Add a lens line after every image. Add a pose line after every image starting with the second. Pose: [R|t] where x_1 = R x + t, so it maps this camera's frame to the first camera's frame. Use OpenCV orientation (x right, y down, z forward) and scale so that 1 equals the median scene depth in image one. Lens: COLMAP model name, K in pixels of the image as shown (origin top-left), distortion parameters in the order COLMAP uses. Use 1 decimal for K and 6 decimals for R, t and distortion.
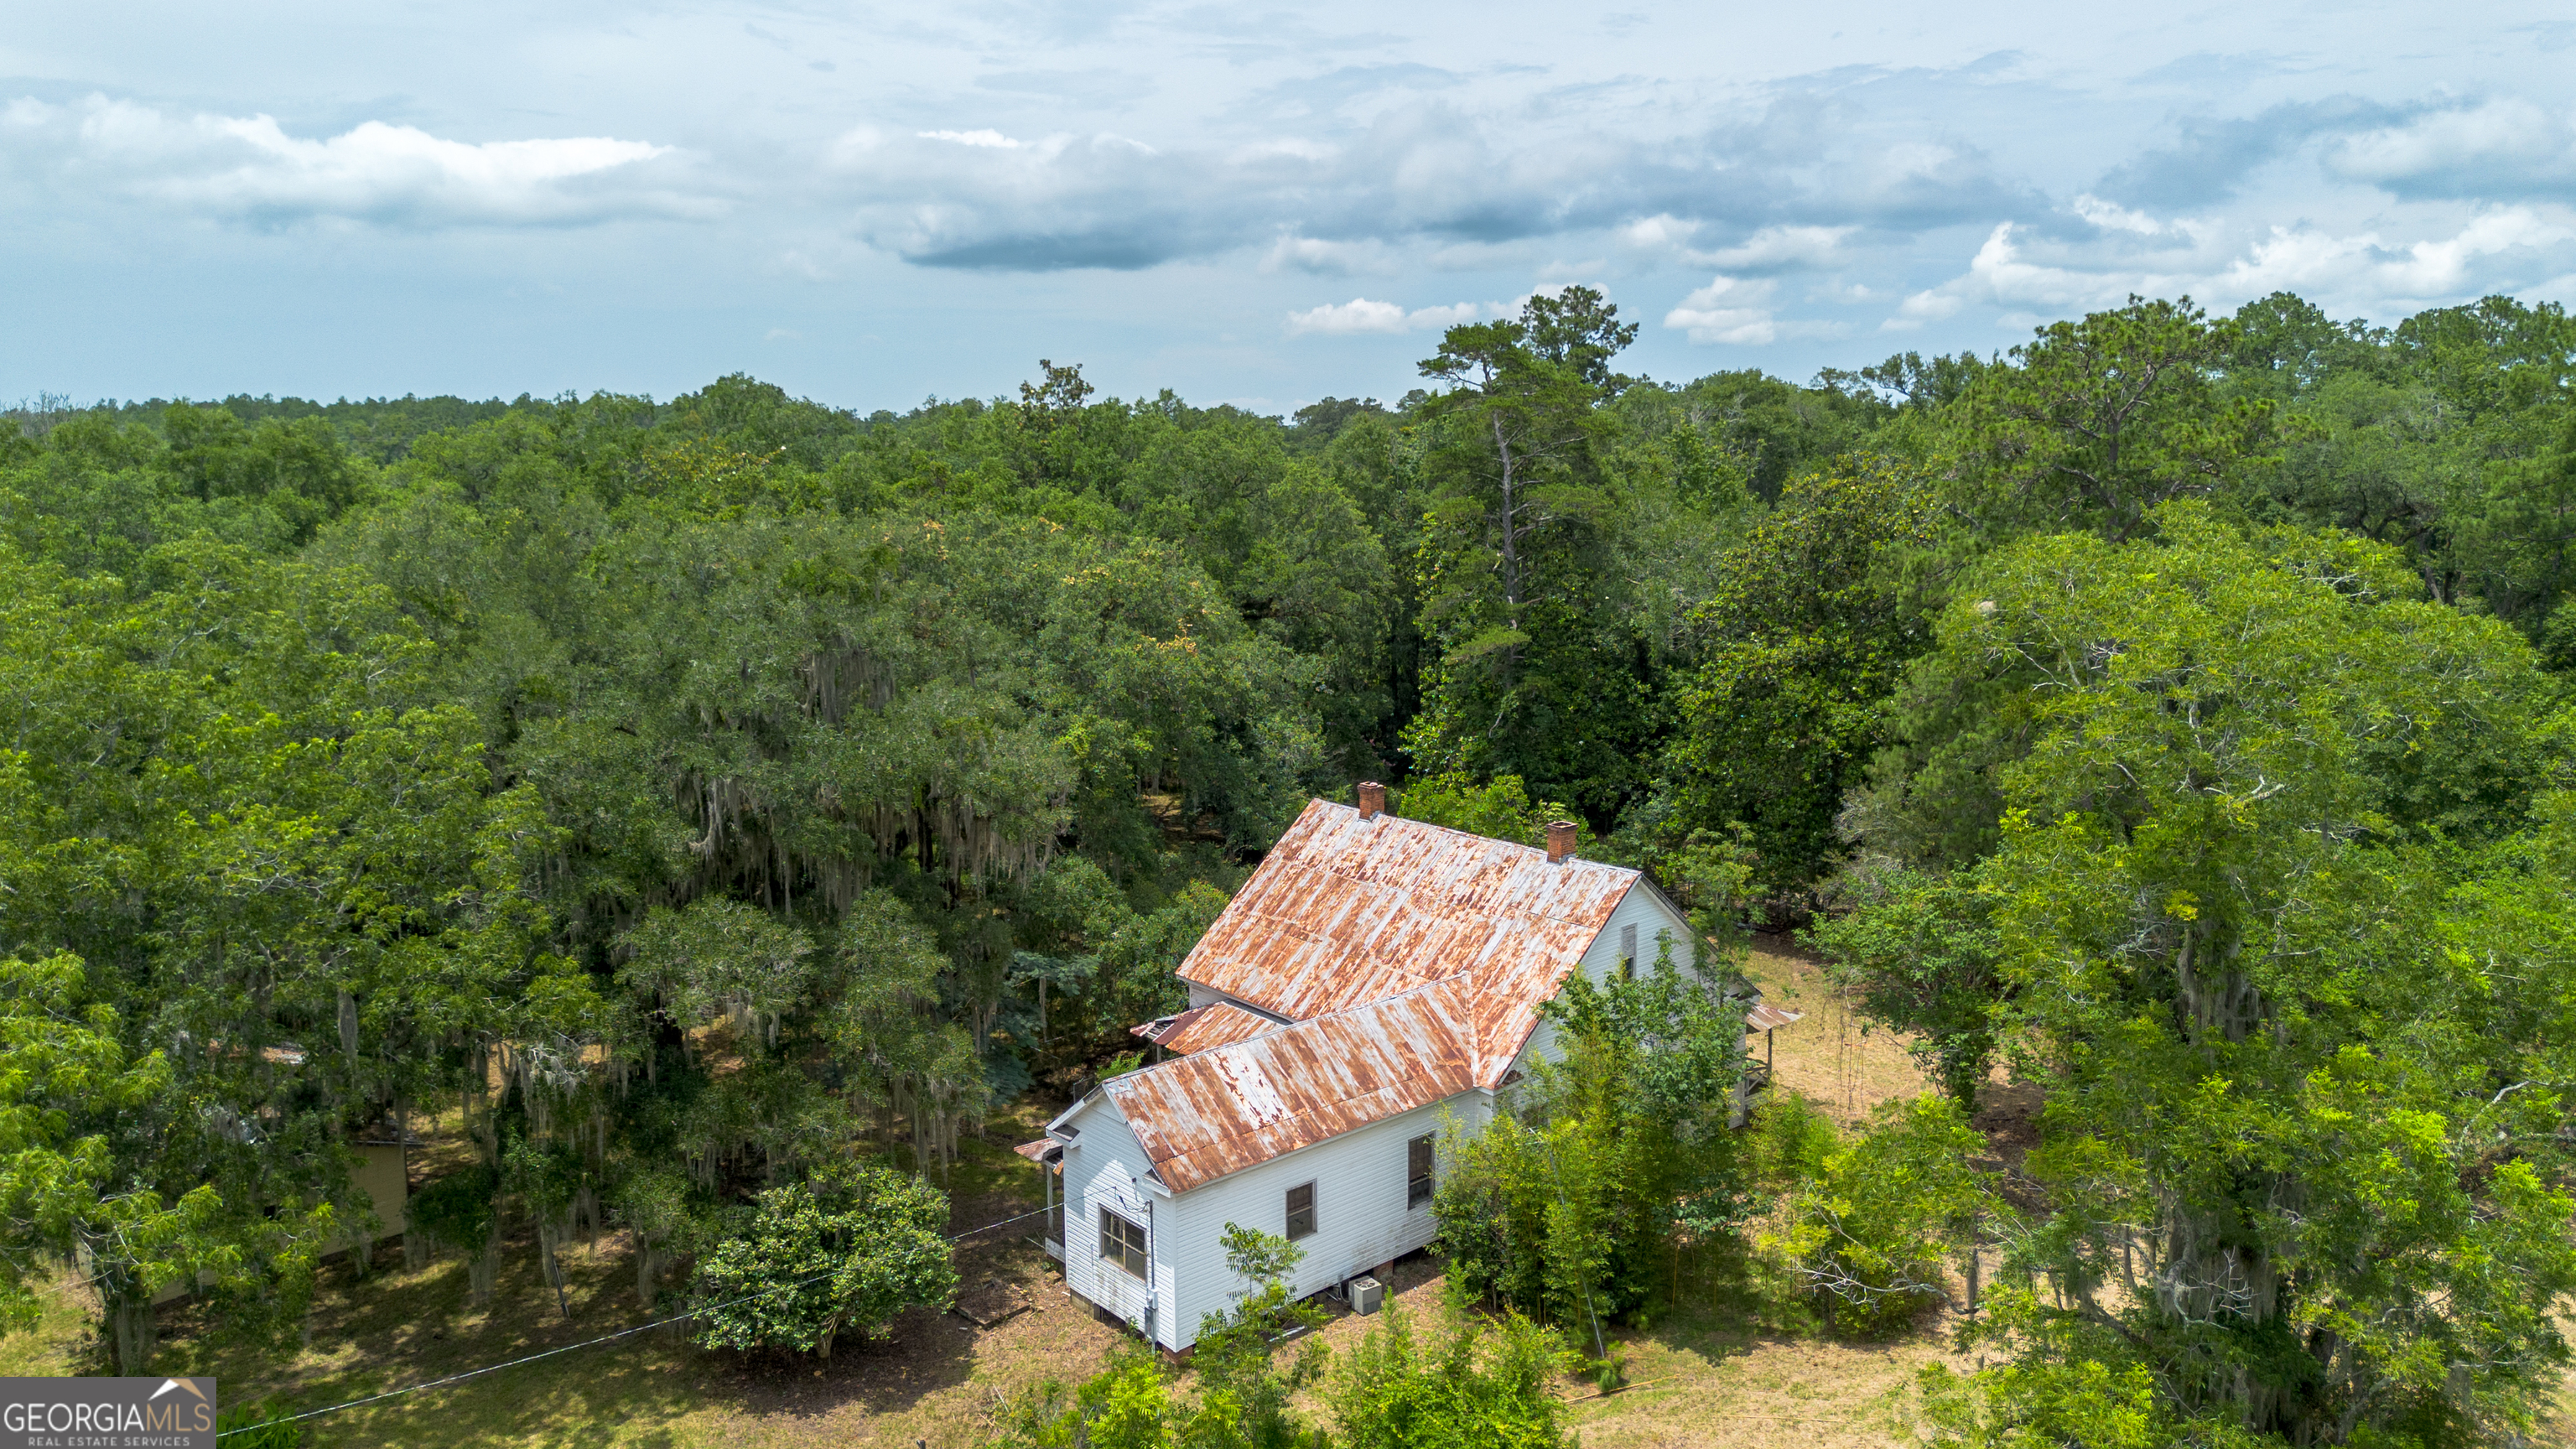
lens RADIAL K [[1839.5, 0, 1293.1], [0, 1839.5, 718.3], [0, 0, 1]] dist [0.045591, -0.004644]
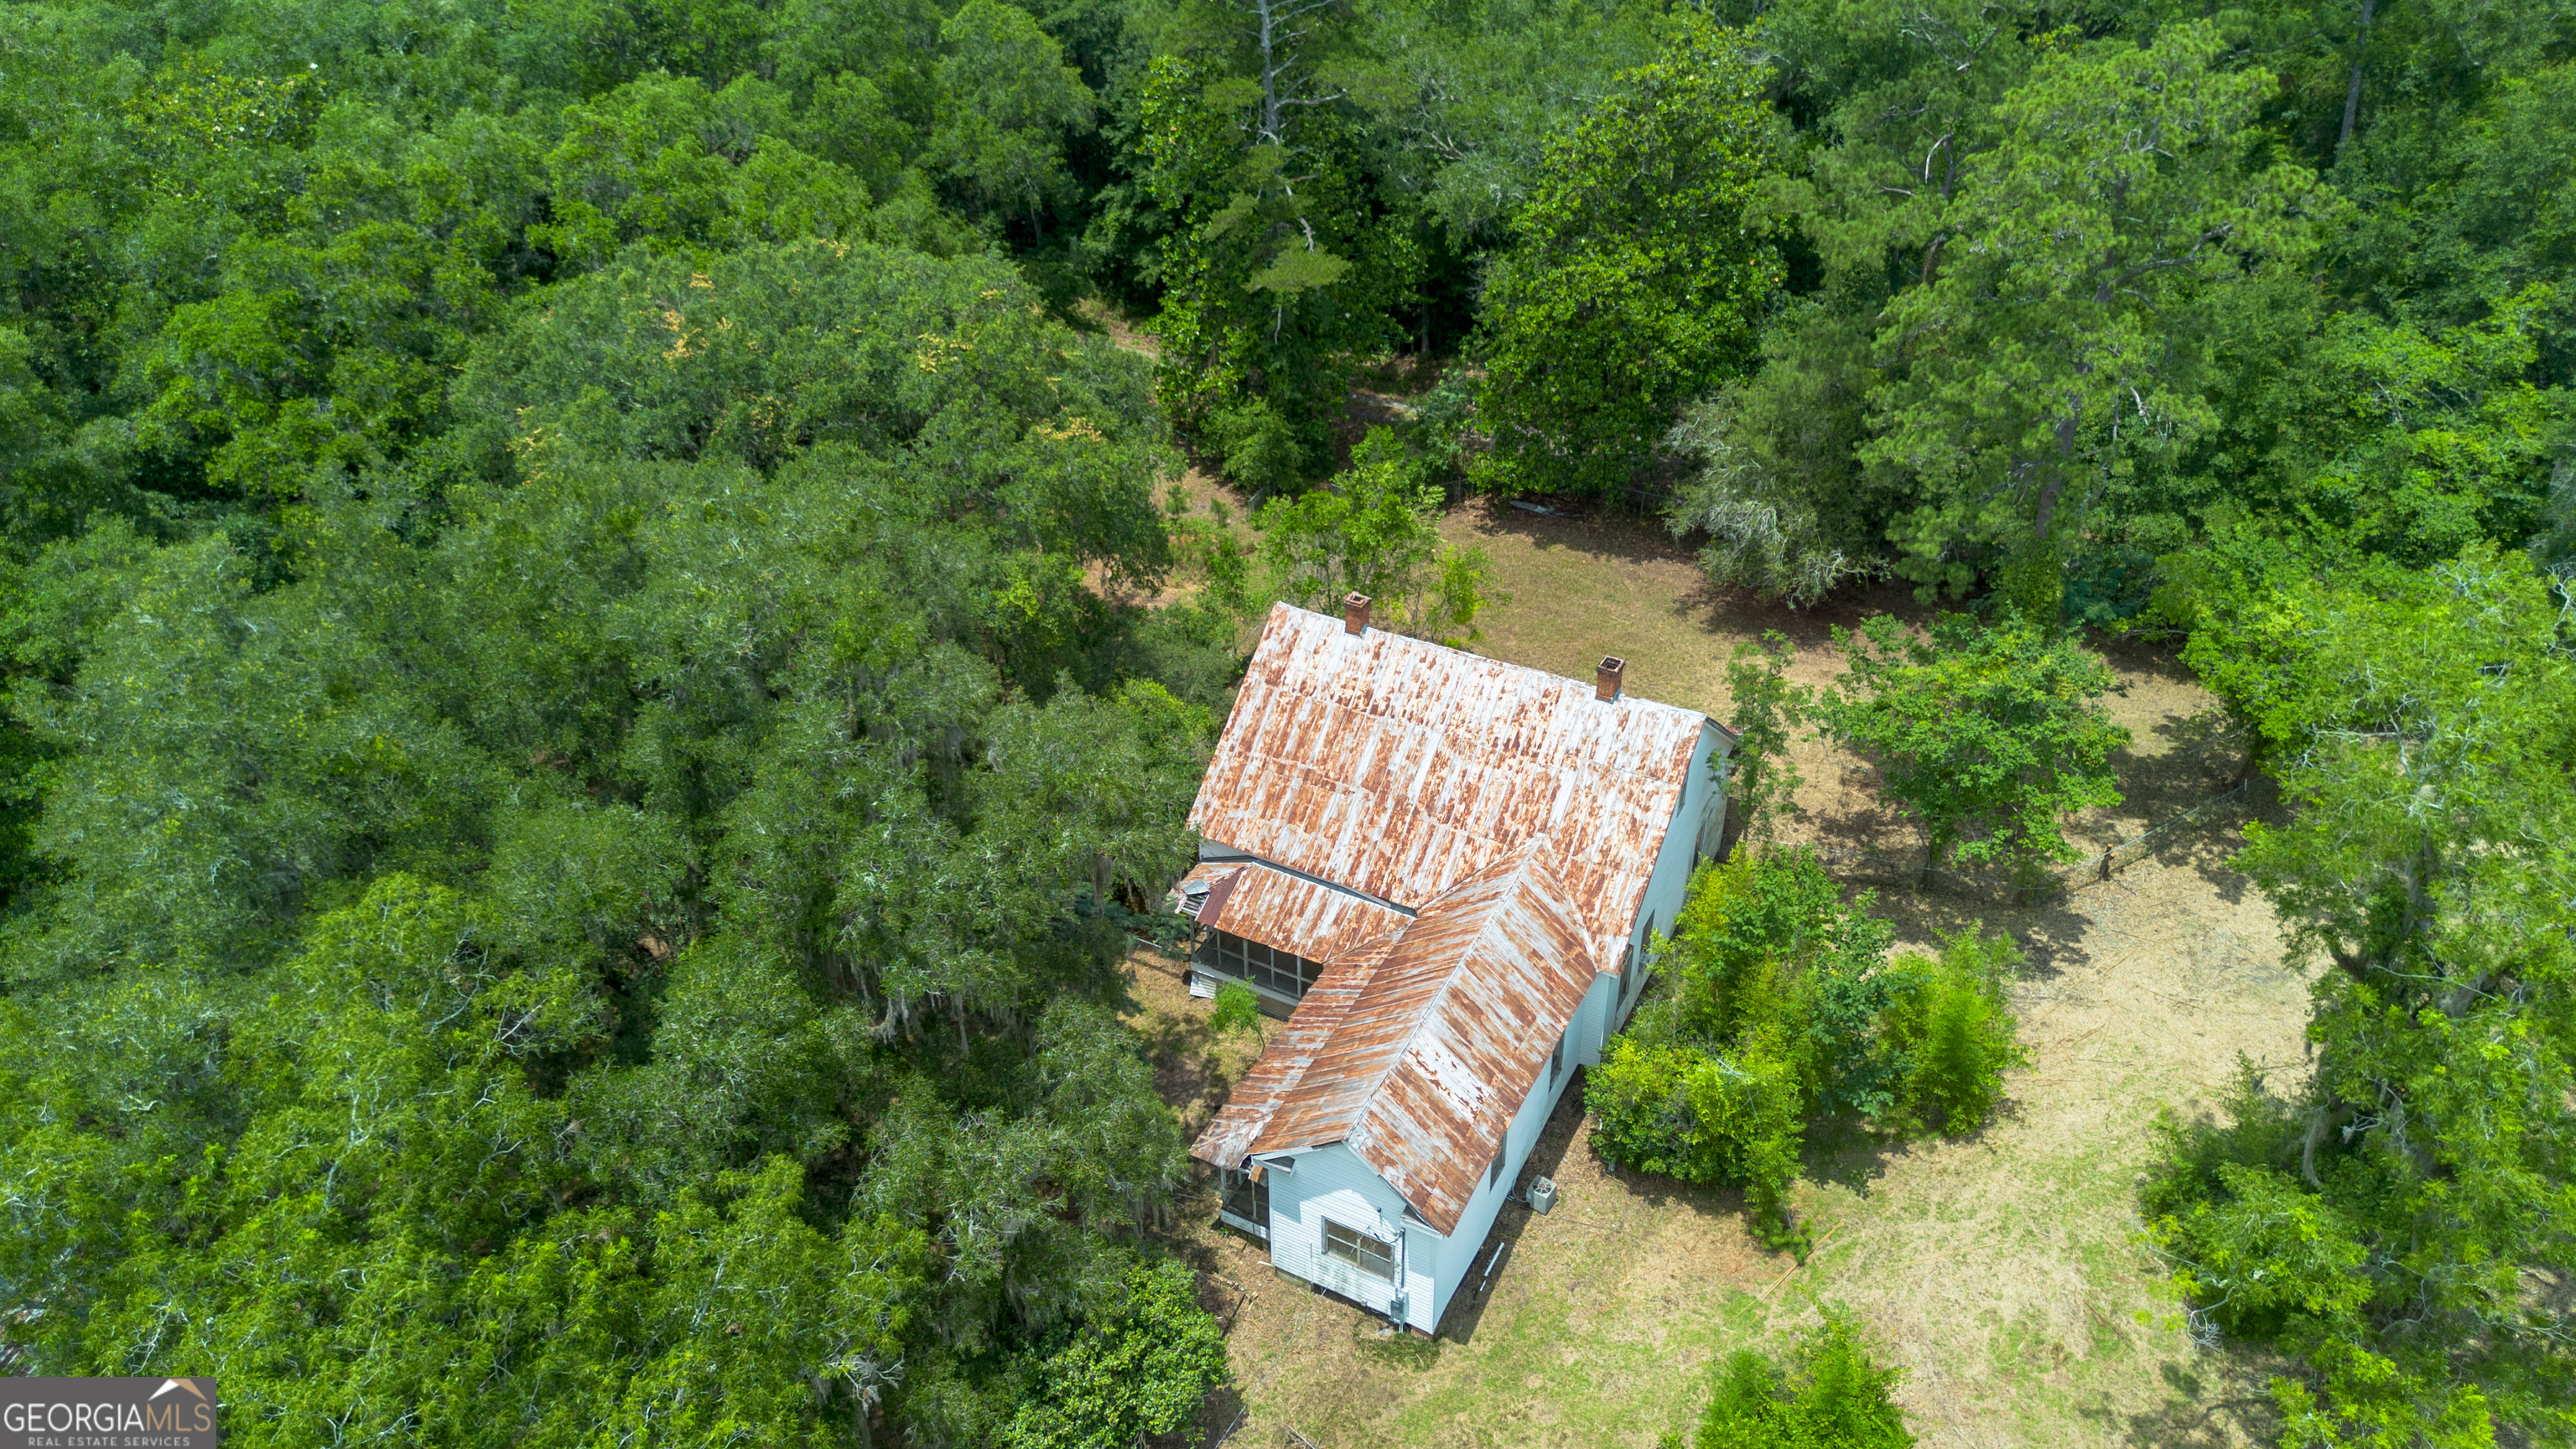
lens RADIAL K [[1839.5, 0, 1283.6], [0, 1839.5, 725.1], [0, 0, 1]] dist [0.045591, -0.004644]
pose [[0.936437, -0.209843, 0.281162, -0.297535], [0.068289, 0.895099, 0.440606, -0.355075], [-0.344126, -0.393399, 0.852534, 0.218431]]
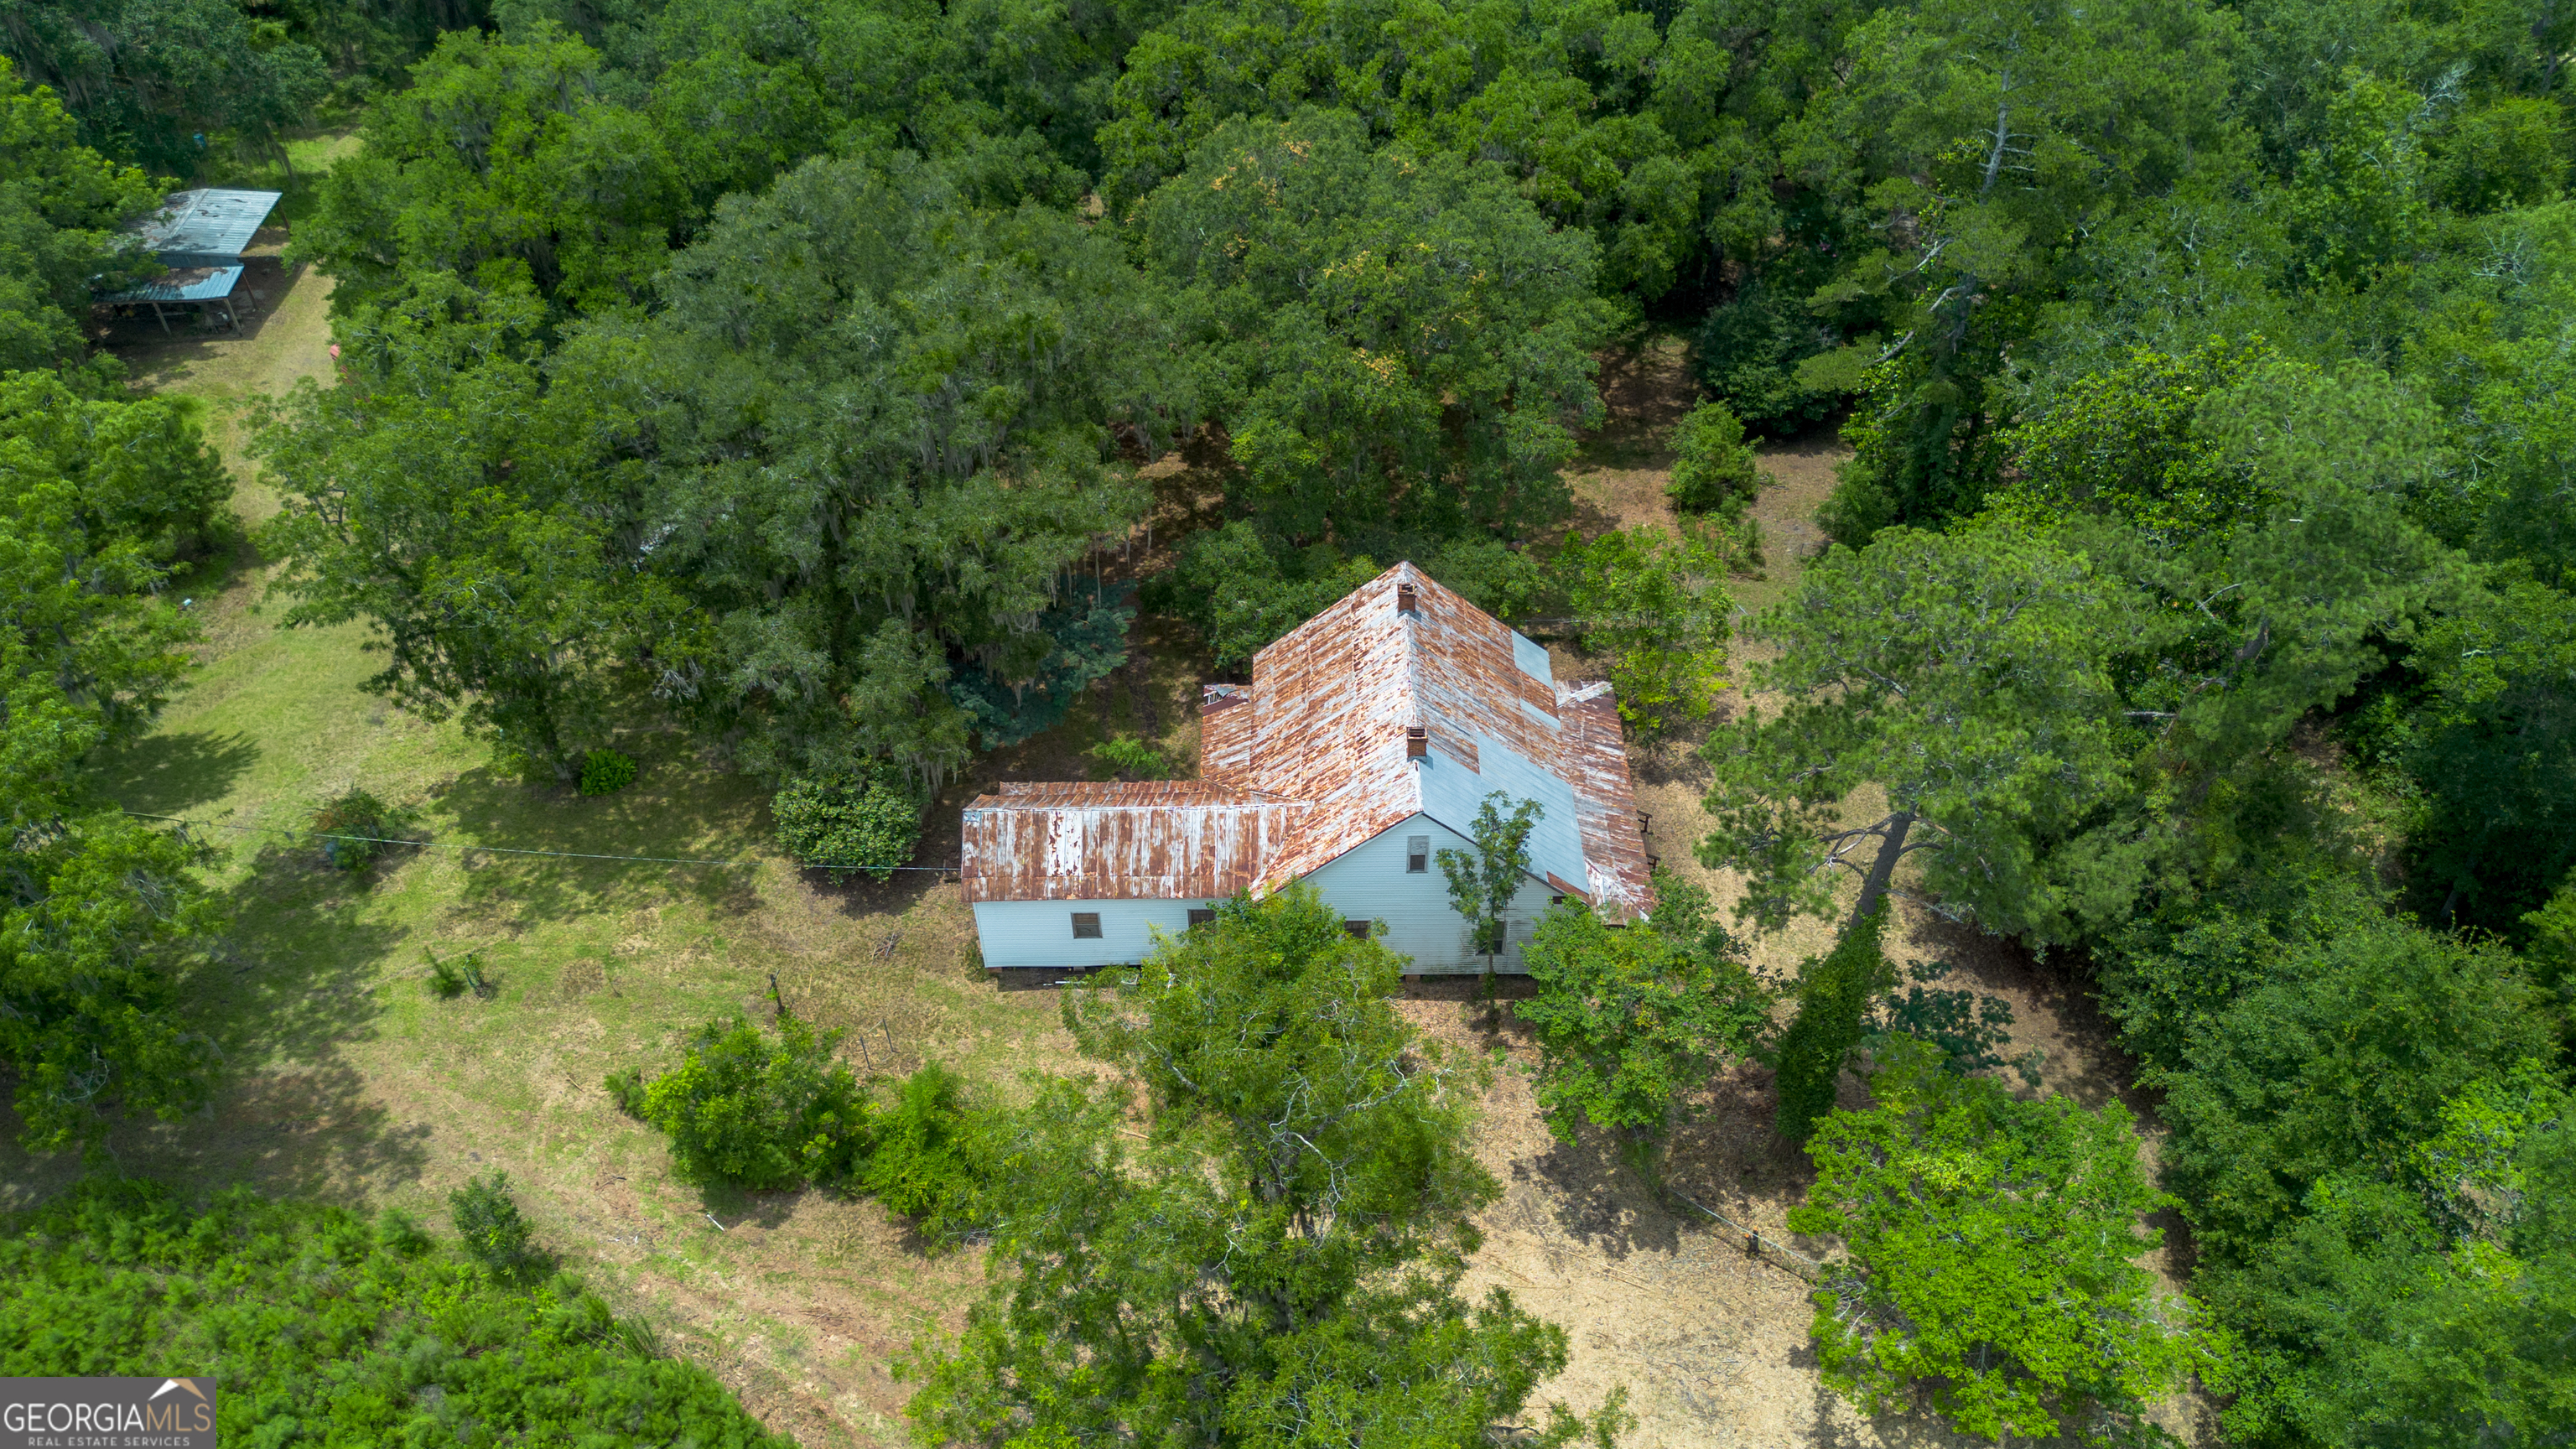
lens RADIAL K [[1839.5, 0, 1284.2], [0, 1839.5, 717.4], [0, 0, 1]] dist [0.045591, -0.004644]
pose [[0.748658, 0.441750, -0.494336, 0.664704], [-0.094571, 0.809190, 0.579886, -0.630040], [0.656176, -0.387387, 0.647583, 0.183513]]
